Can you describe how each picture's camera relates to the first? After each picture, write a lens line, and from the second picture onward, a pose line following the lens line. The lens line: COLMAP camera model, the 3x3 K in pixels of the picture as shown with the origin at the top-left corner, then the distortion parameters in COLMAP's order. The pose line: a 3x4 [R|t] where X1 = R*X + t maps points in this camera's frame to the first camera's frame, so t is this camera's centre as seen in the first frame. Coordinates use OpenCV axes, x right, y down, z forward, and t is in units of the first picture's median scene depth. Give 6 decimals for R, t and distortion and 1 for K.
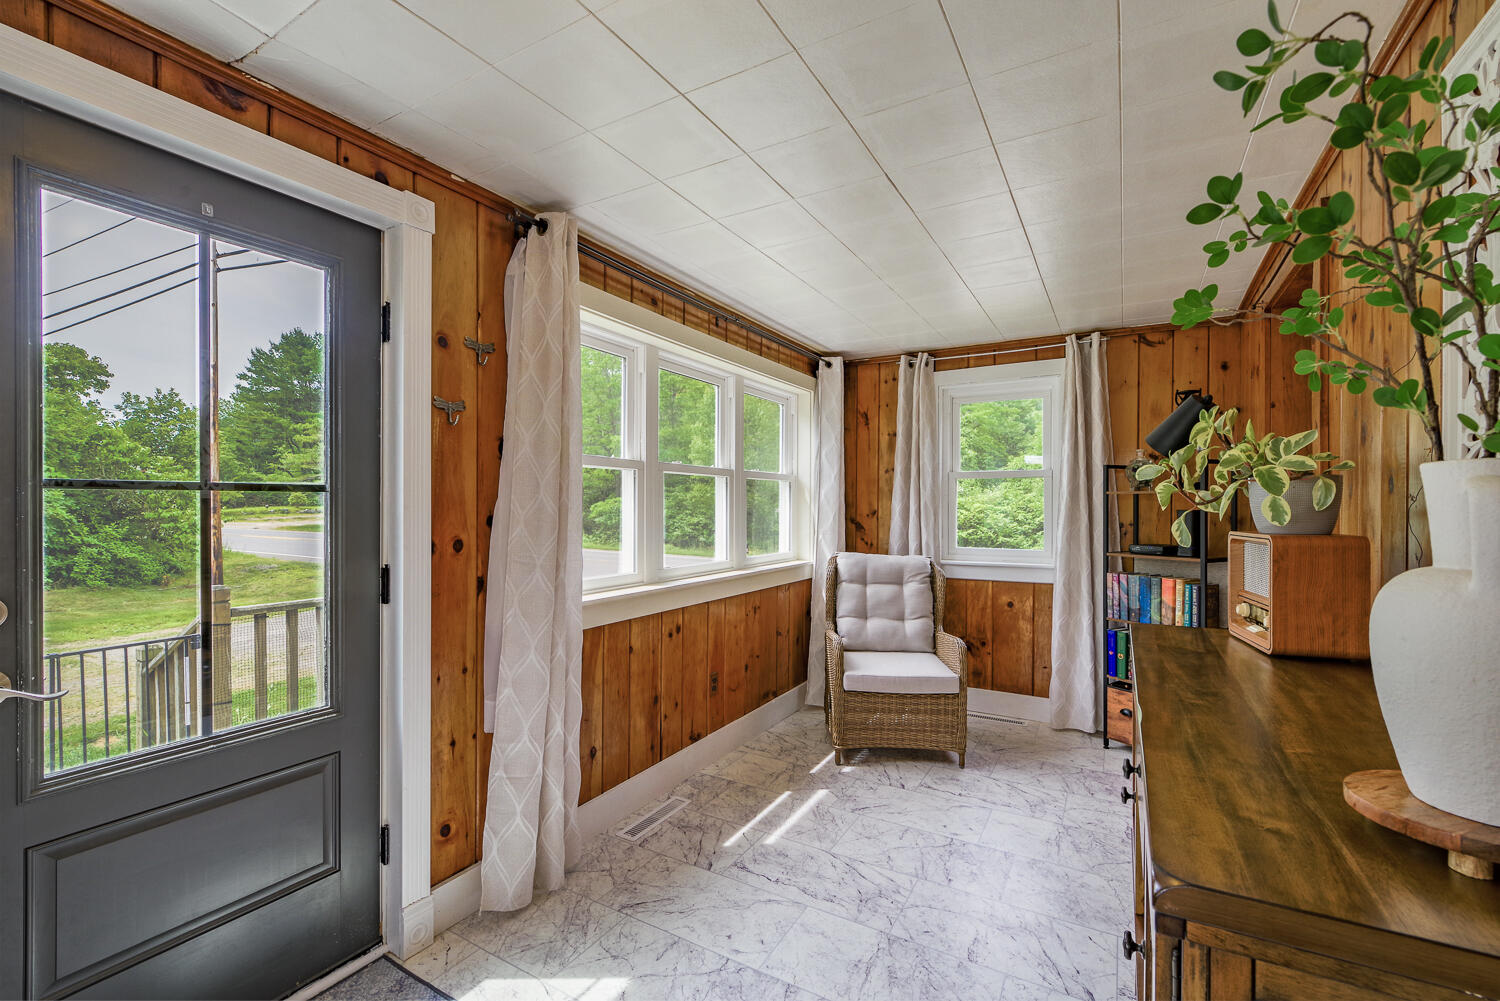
lens RADIAL K [[656.1, 0, 735.9], [0, 656.1, 511.5], [0, 0, 1]] dist [-0.010187, 0.001503]
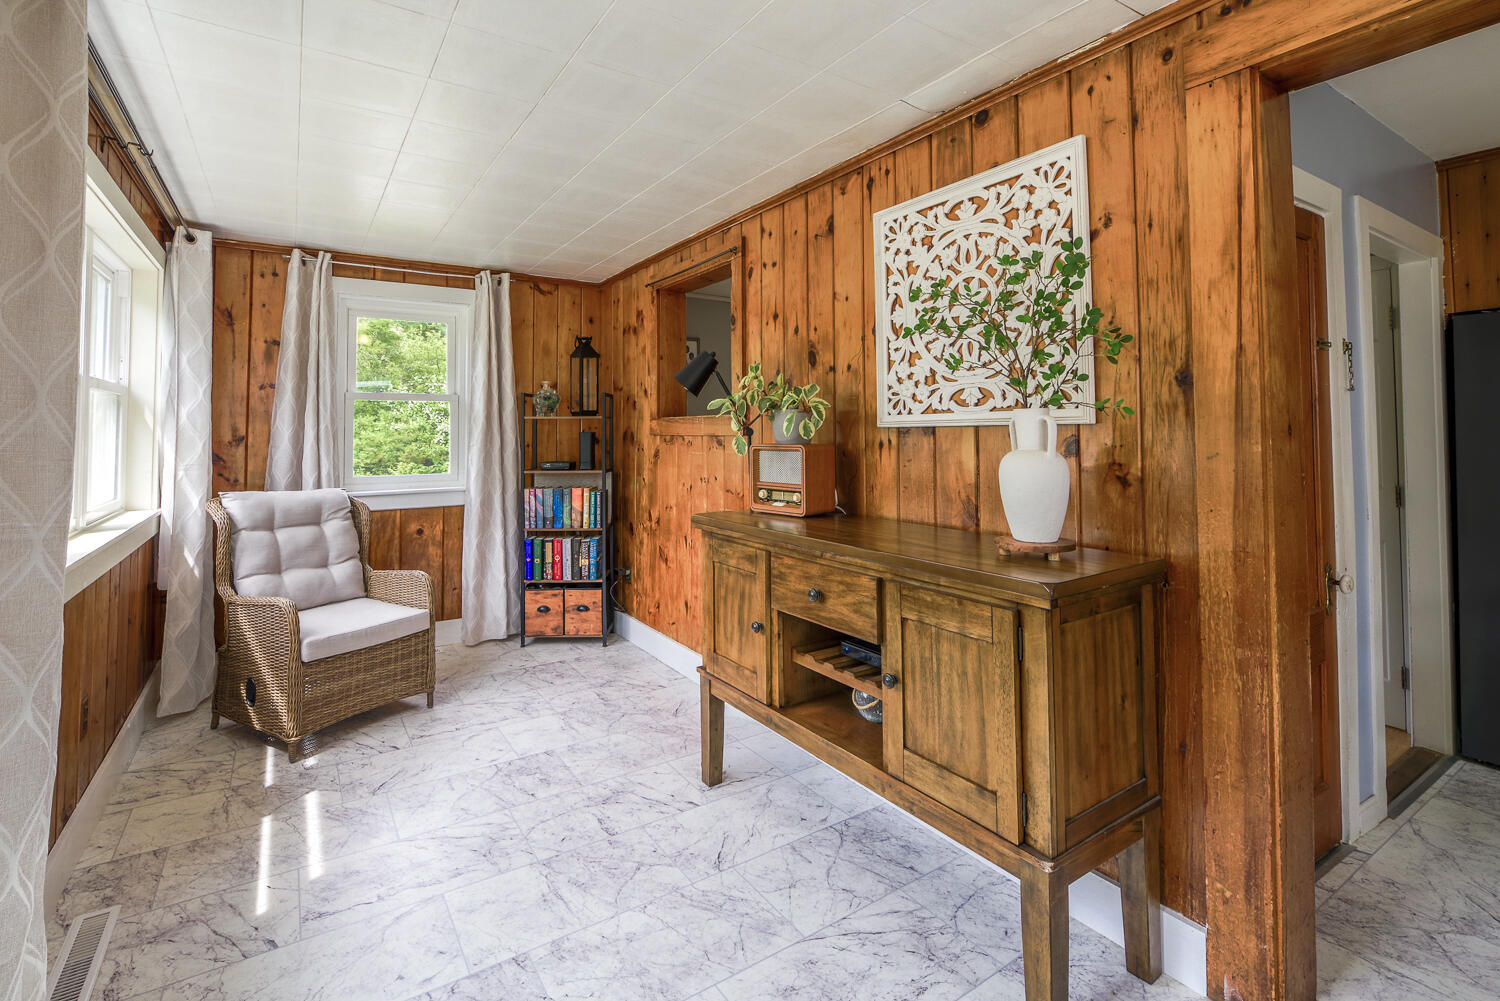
lens RADIAL K [[685.4, 0, 742.9], [0, 685.4, 407.5], [0, 0, 1]] dist [-0.005651, -0.000010]
pose [[0.440421, 0.023949, 0.897472, -0.332077], [0.013307, 0.999360, -0.033198, -0.001705], [-0.897693, 0.026564, 0.439821, 0.142447]]
